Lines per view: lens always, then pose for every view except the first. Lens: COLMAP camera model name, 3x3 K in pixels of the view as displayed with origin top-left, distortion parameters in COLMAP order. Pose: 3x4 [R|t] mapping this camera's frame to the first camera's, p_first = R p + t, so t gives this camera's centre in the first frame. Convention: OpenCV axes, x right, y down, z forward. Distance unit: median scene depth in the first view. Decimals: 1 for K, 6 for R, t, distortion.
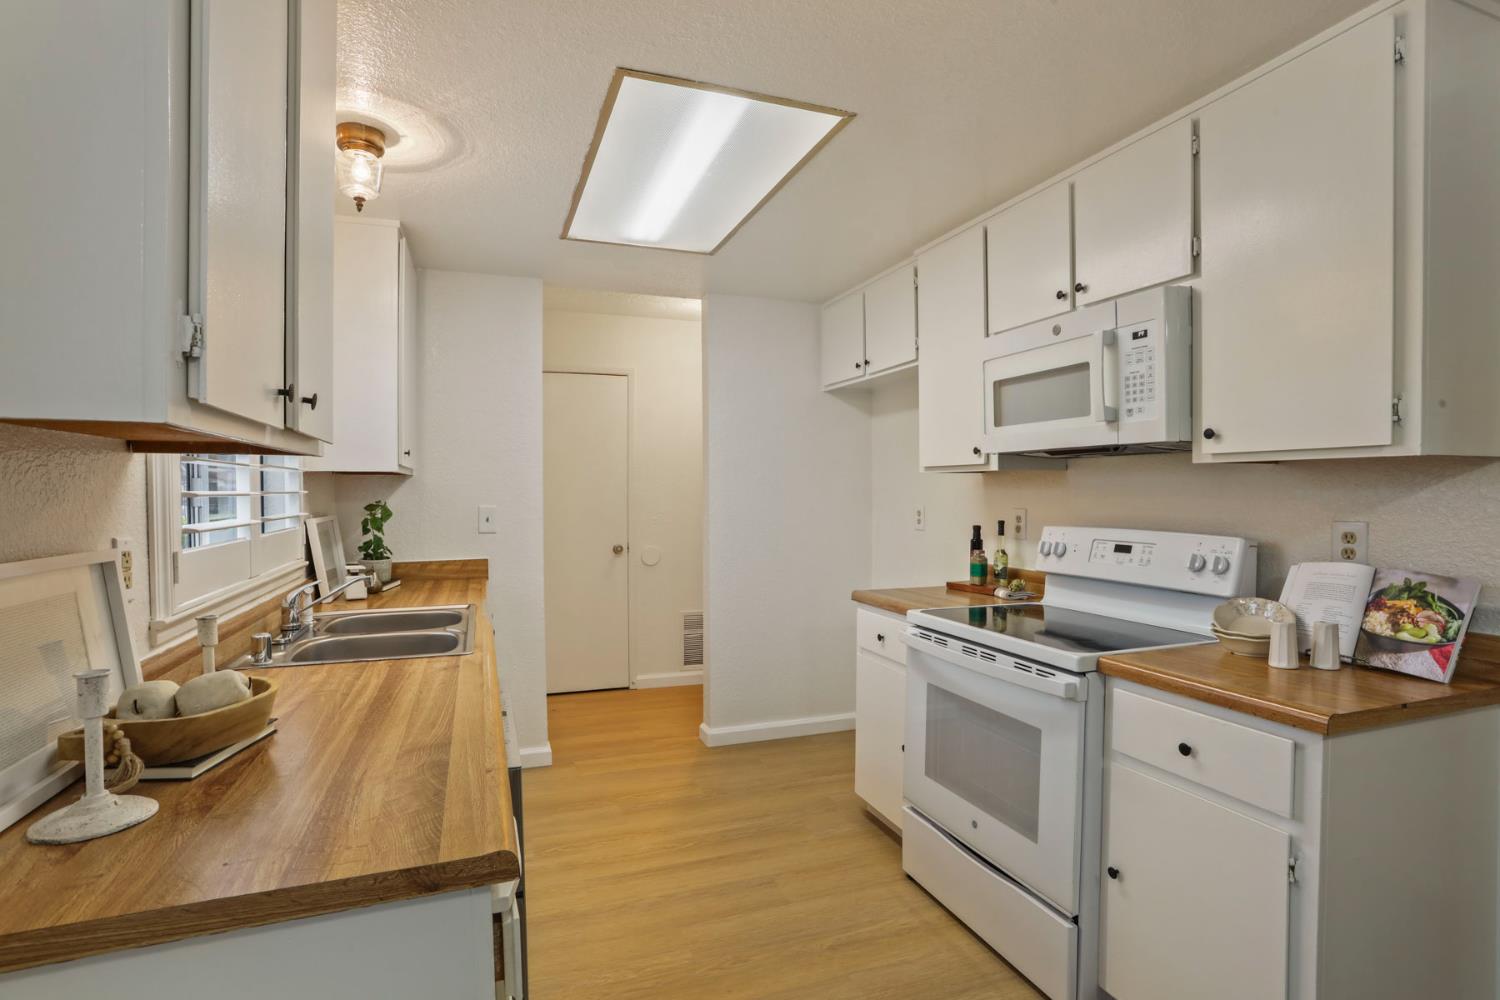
lens RADIAL K [[738.1, 0, 746.3], [0, 738.1, 496.9], [0, 0, 1]] dist [-0.069173, 0.029916]
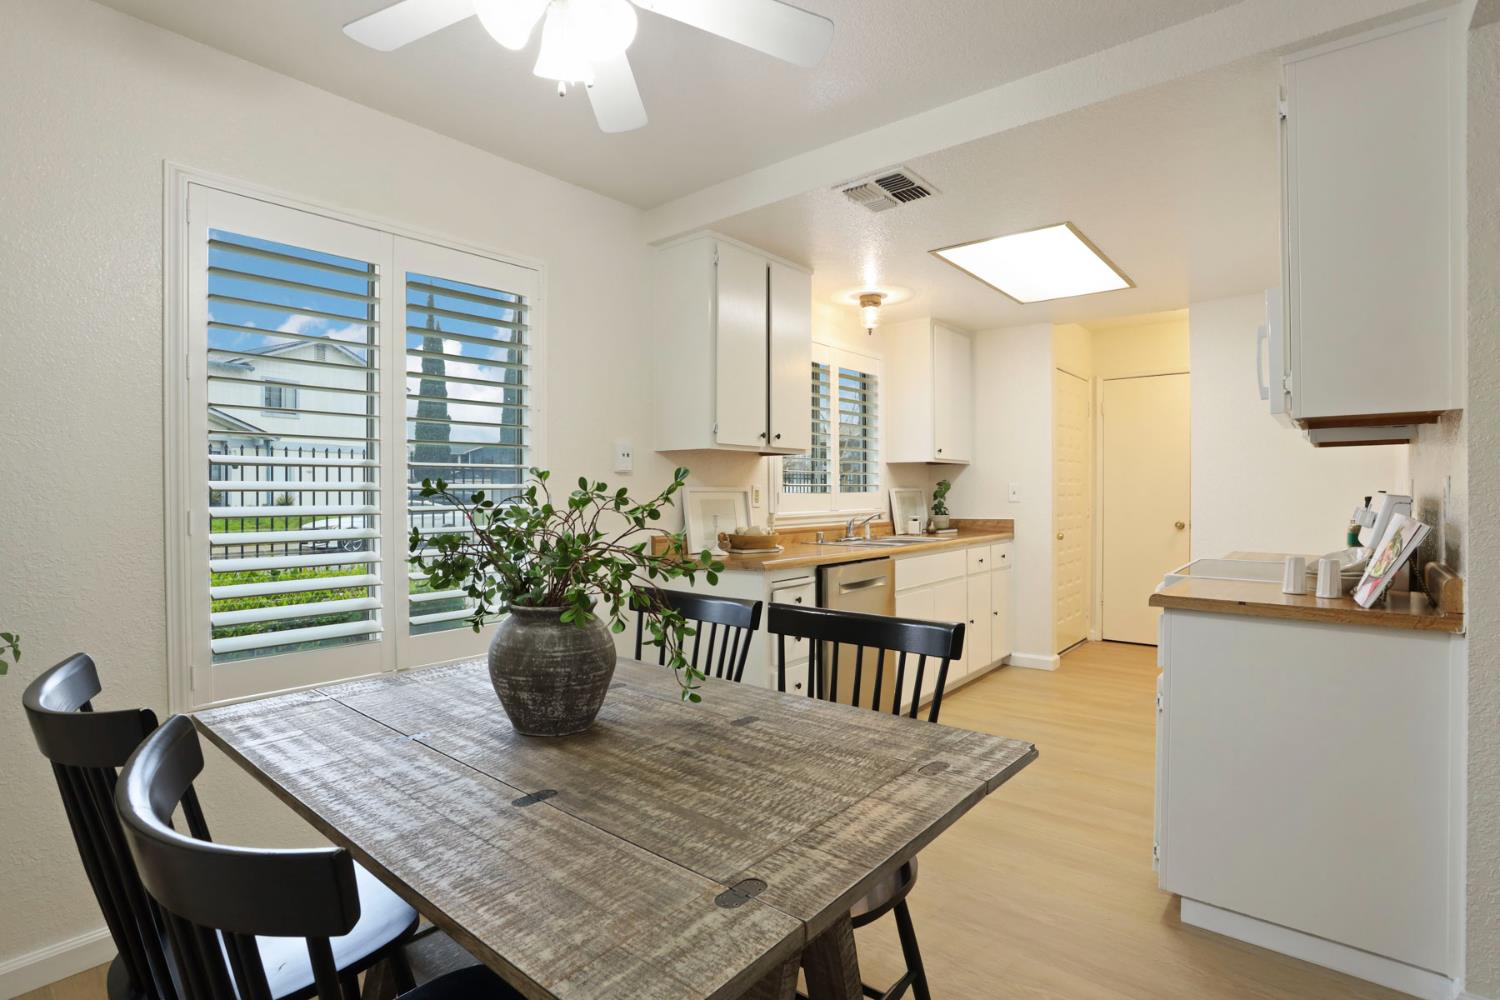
lens RADIAL K [[740.7, 0, 733.9], [0, 740.7, 493.6], [0, 0, 1]] dist [-0.080001, 0.042675]
pose [[0.491202, 0.003436, -0.871039, 0.802938], [-0.006208, 0.999981, 0.000444, 0.042373], [0.871024, 0.005189, 0.491214, -0.272170]]
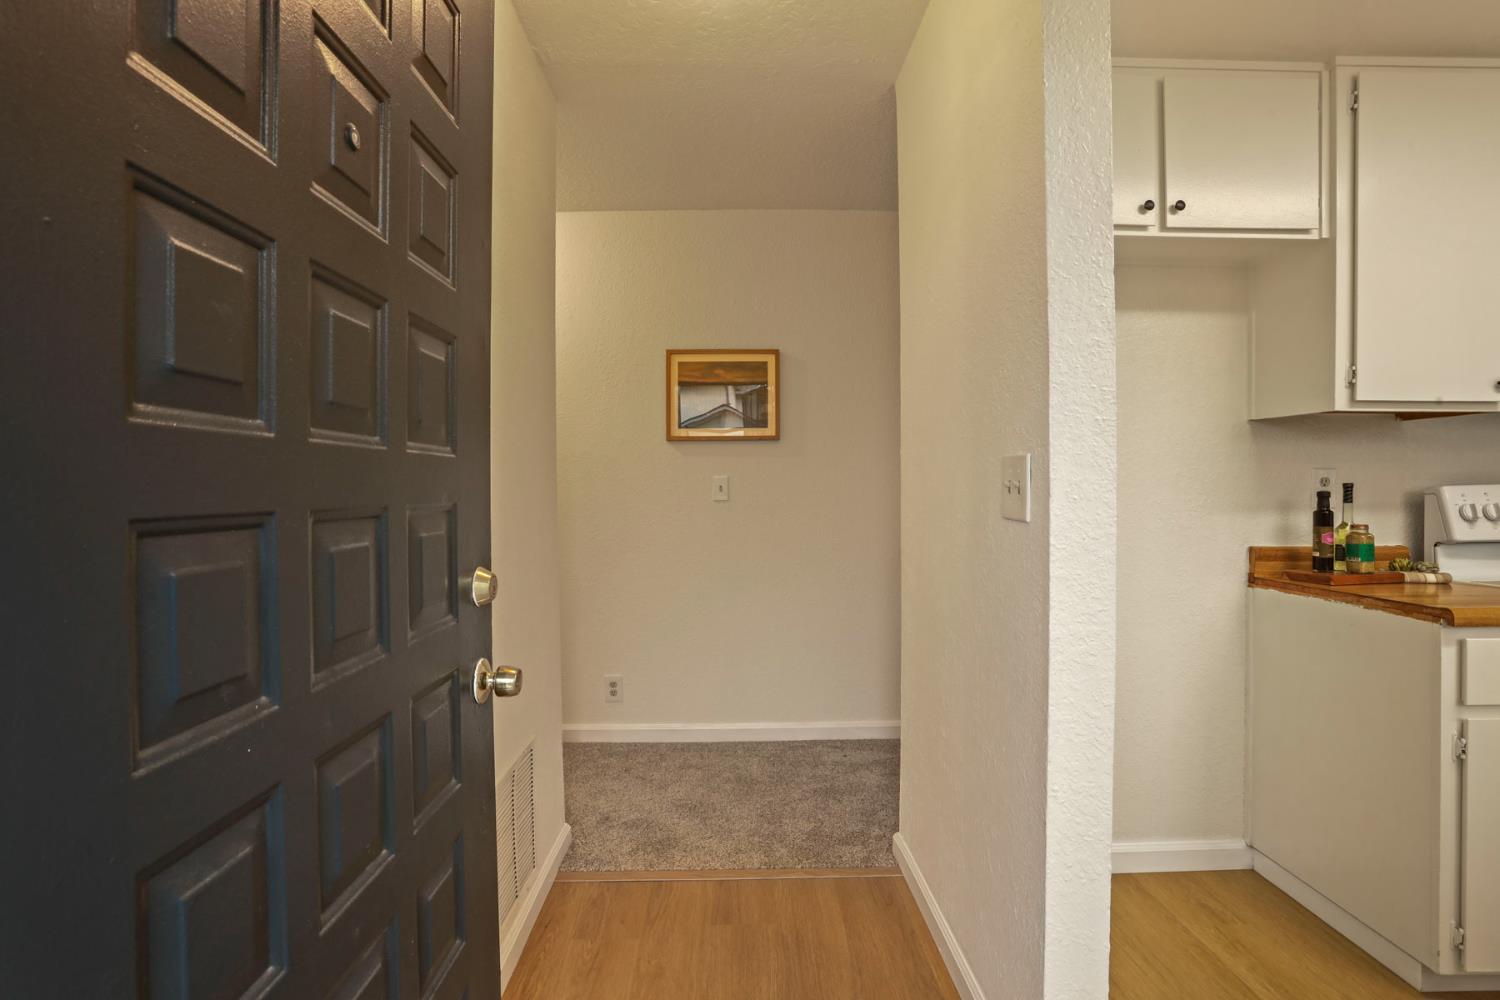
lens RADIAL K [[738.1, 0, 746.3], [0, 738.1, 496.9], [0, 0, 1]] dist [-0.069173, 0.029916]
pose [[0.313726, -0.013428, 0.949418, -0.569165], [0.011677, 0.999879, 0.010283, 0.033205], [-0.949442, 0.007860, 0.313845, 1.434549]]
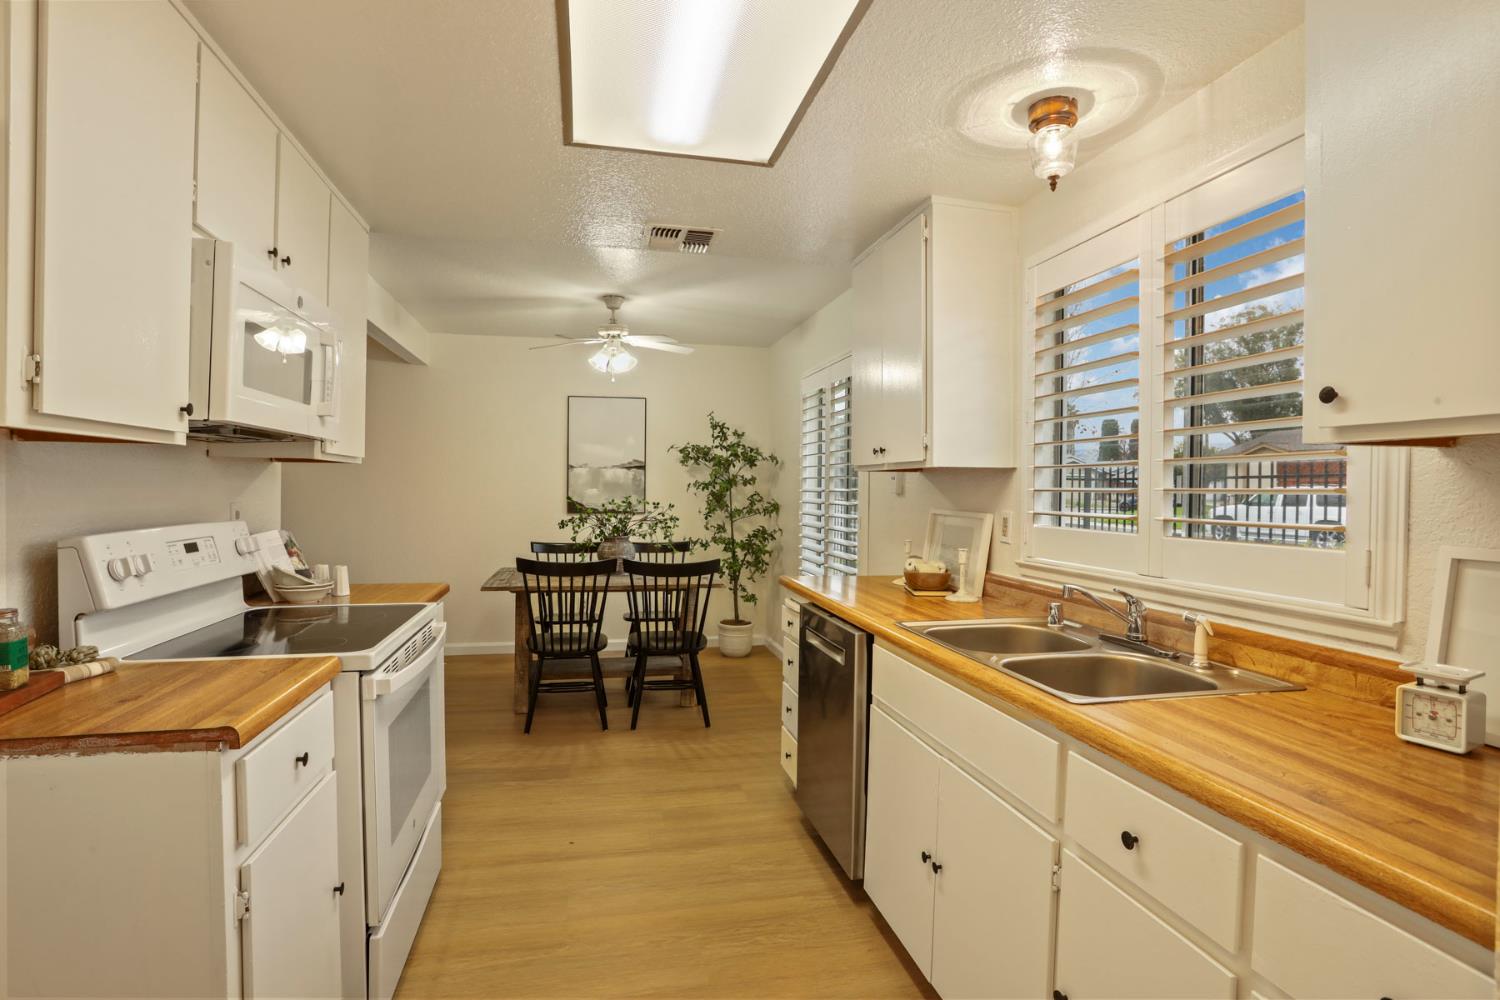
lens RADIAL K [[738.1, 0, 746.3], [0, 738.1, 496.9], [0, 0, 1]] dist [-0.069173, 0.029916]
pose [[-0.991238, -0.011459, 0.131592, -0.192209], [-0.008462, 0.999692, 0.023317, -0.010008], [-0.131819, 0.021999, -0.991030, 1.445158]]
